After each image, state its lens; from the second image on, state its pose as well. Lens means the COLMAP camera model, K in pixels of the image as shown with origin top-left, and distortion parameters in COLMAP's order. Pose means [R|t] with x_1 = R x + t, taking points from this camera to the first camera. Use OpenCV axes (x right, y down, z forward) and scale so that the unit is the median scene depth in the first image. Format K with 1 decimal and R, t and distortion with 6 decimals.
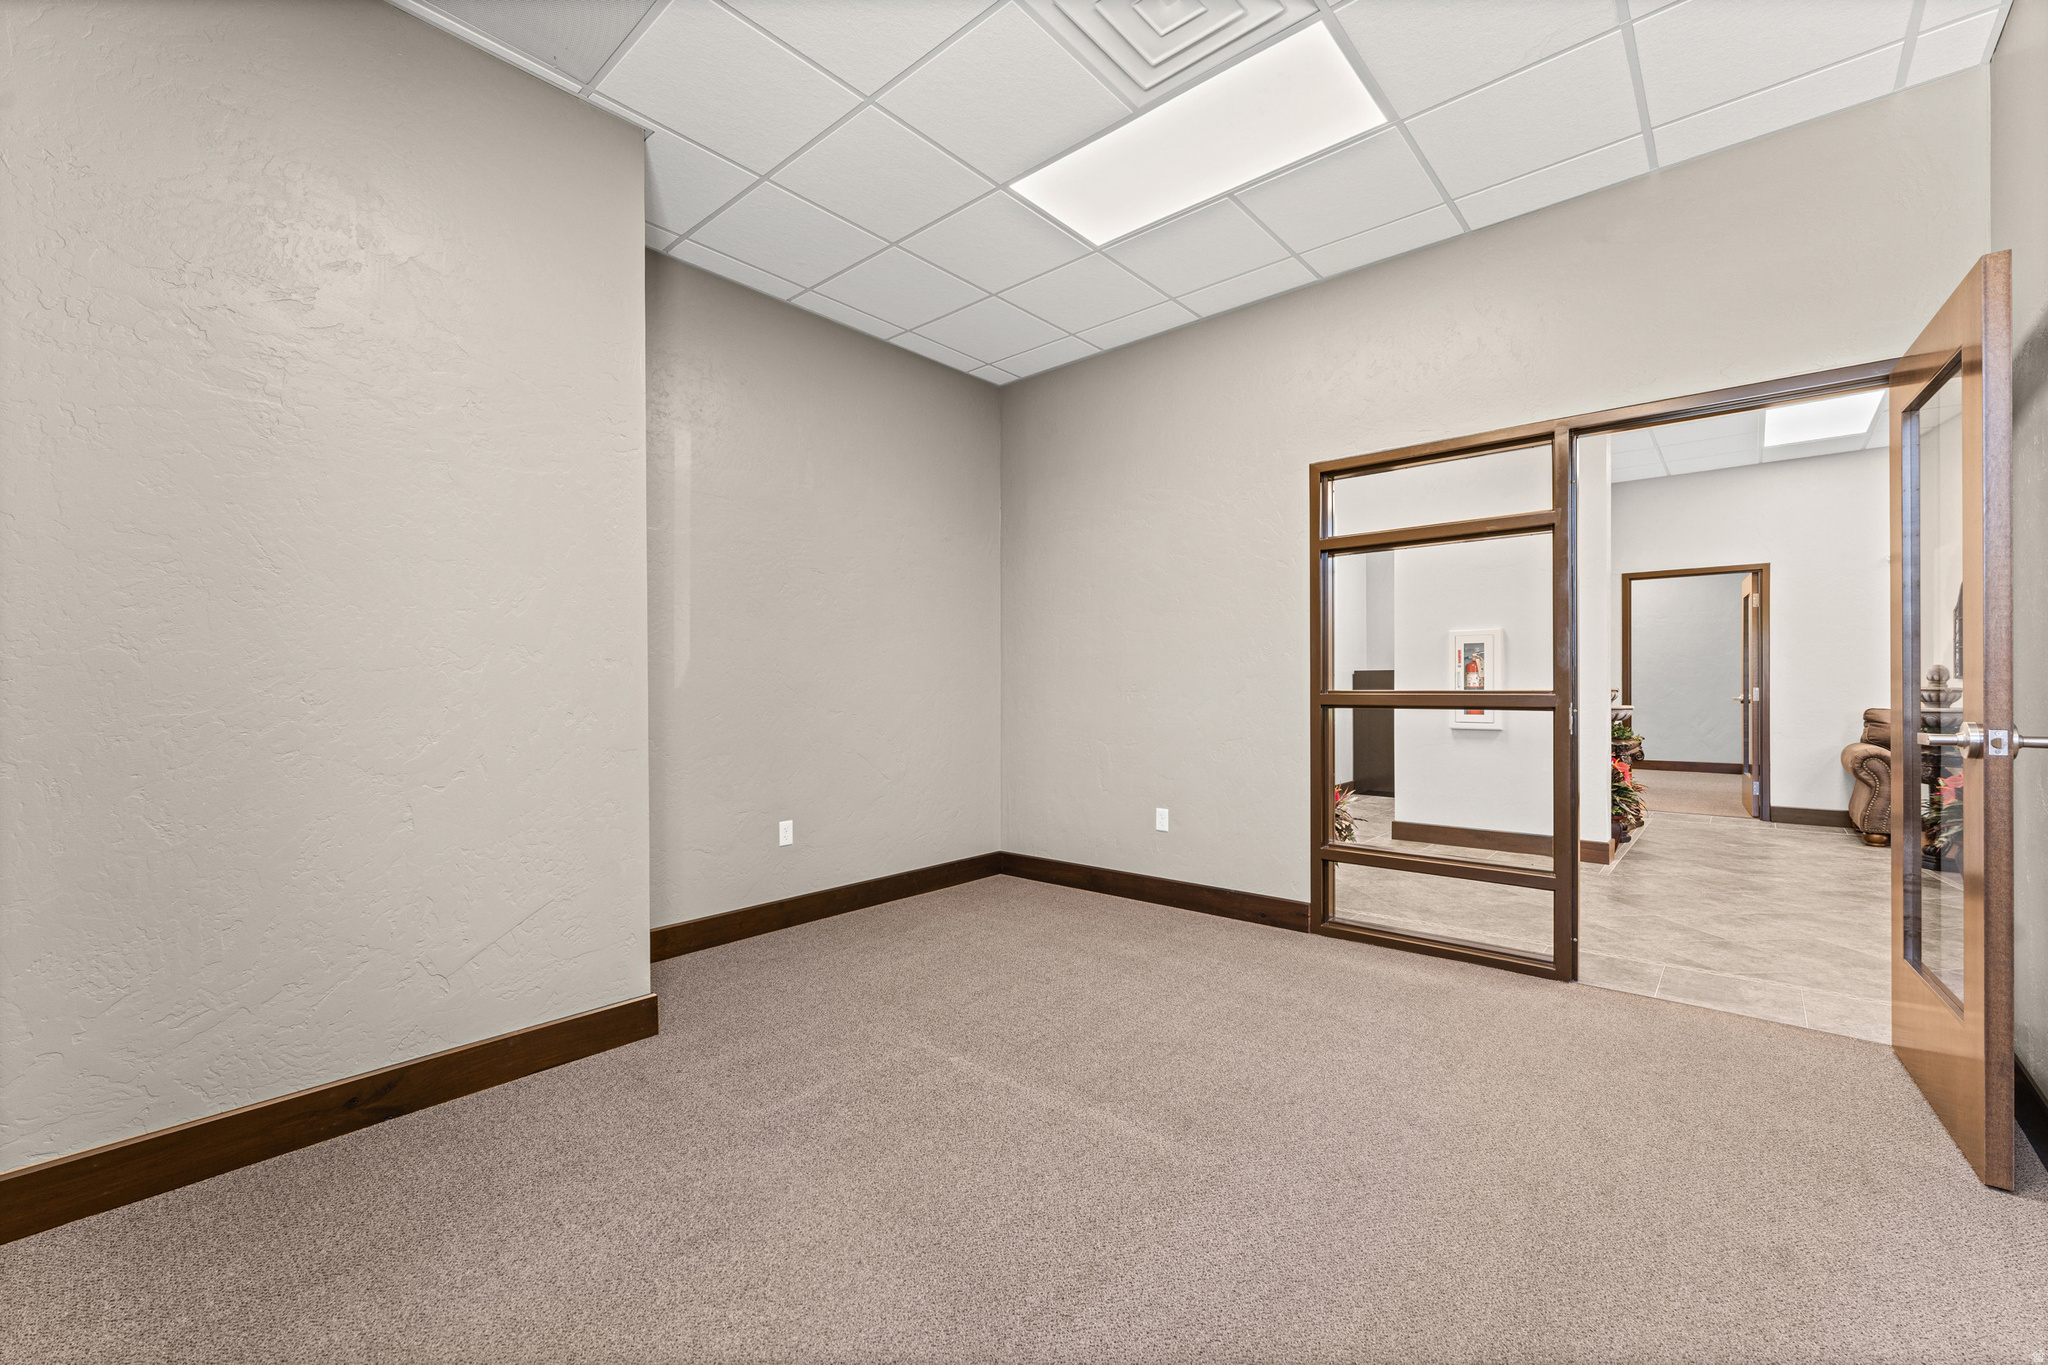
lens RADIAL K [[832.7, 0, 1024.0], [0, 832.7, 682.5], [0, 0, 1]] dist [-0.000220, 0.000095]
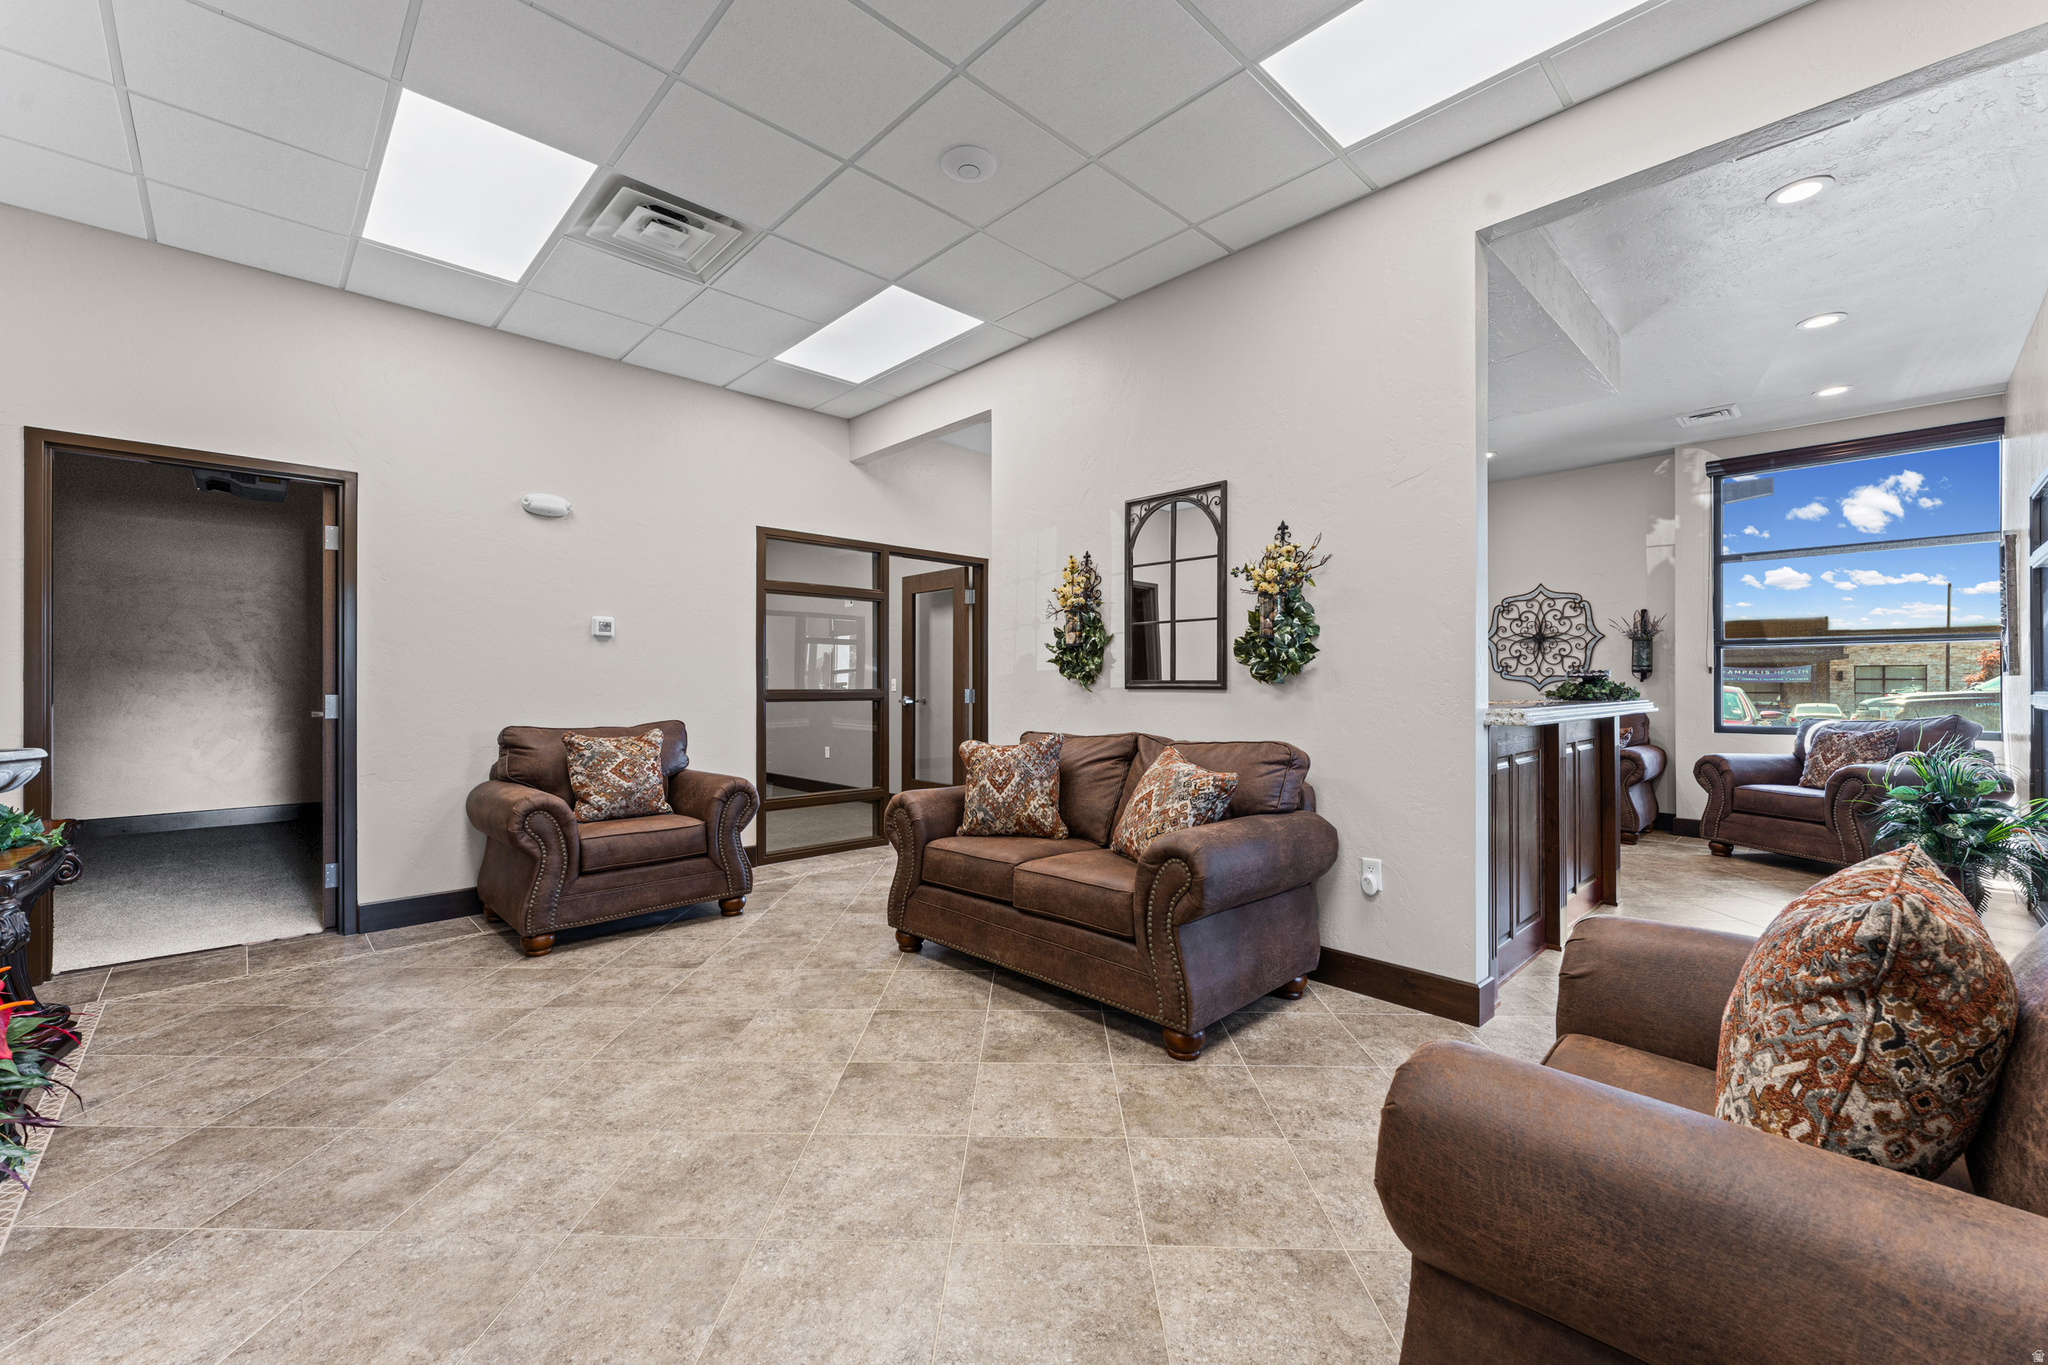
lens RADIAL K [[822.6, 0, 1024.0], [0, 822.6, 682.5], [0, 0, 1]] dist [0.003268, 0.000419]
pose [[0.091231, 0.005163, 0.995816, -1.165177], [0.000516, 0.999986, -0.005232, 0.008382], [-0.995830, 0.000991, 0.091227, 0.506626]]
